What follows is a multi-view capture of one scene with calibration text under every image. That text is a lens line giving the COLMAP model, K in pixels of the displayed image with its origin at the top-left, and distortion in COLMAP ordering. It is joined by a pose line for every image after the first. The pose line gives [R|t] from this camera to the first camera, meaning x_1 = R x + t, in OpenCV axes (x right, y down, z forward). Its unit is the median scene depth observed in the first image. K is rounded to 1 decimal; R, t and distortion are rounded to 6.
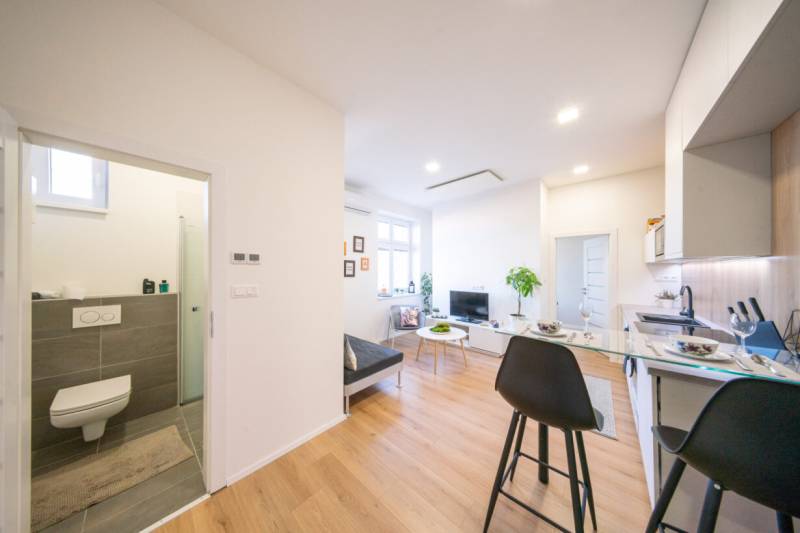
lens RADIAL K [[227.9, 0, 407.1], [0, 227.9, 270.2], [0, 0, 1]] dist [-0.000774, -0.000040]
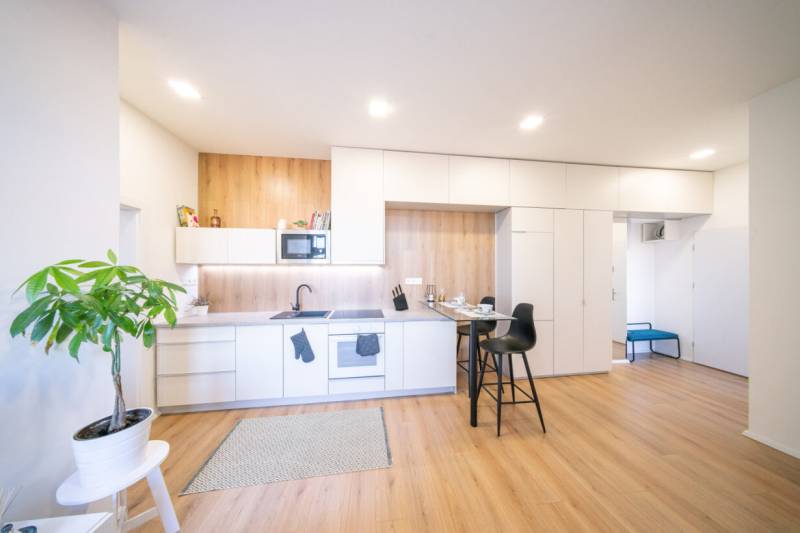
lens RADIAL K [[227.4, 0, 394.8], [0, 227.4, 267.8], [0, 0, 1]] dist [0.000269, -0.000037]
pose [[-0.748589, 0.012979, 0.662908, 0.011947], [-0.002940, 0.999734, -0.022893, 0.001016], [-0.663028, -0.019086, -0.748351, 1.022529]]
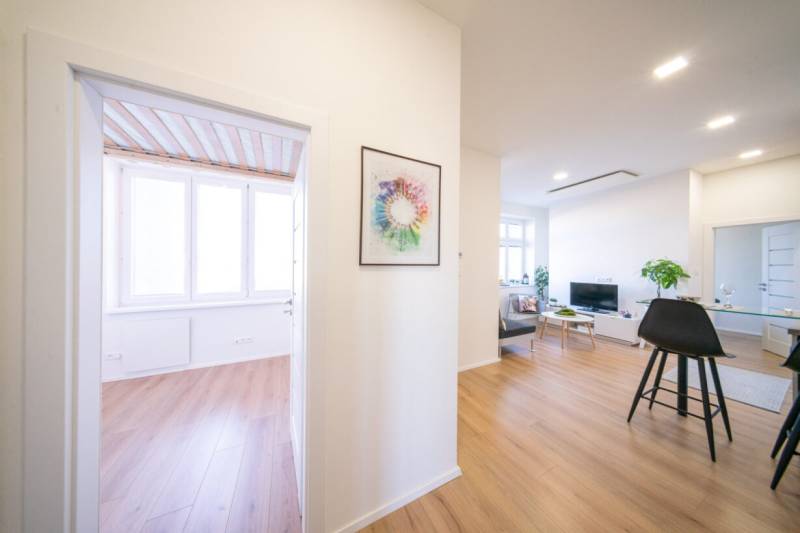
lens RADIAL K [[227.4, 0, 394.8], [0, 227.4, 267.8], [0, 0, 1]] dist [0.000269, -0.000037]
pose [[0.921483, 0.002971, -0.388407, -0.207753], [0.000235, 0.999966, 0.008206, 0.015729], [0.388418, -0.007653, 0.921451, -0.409666]]
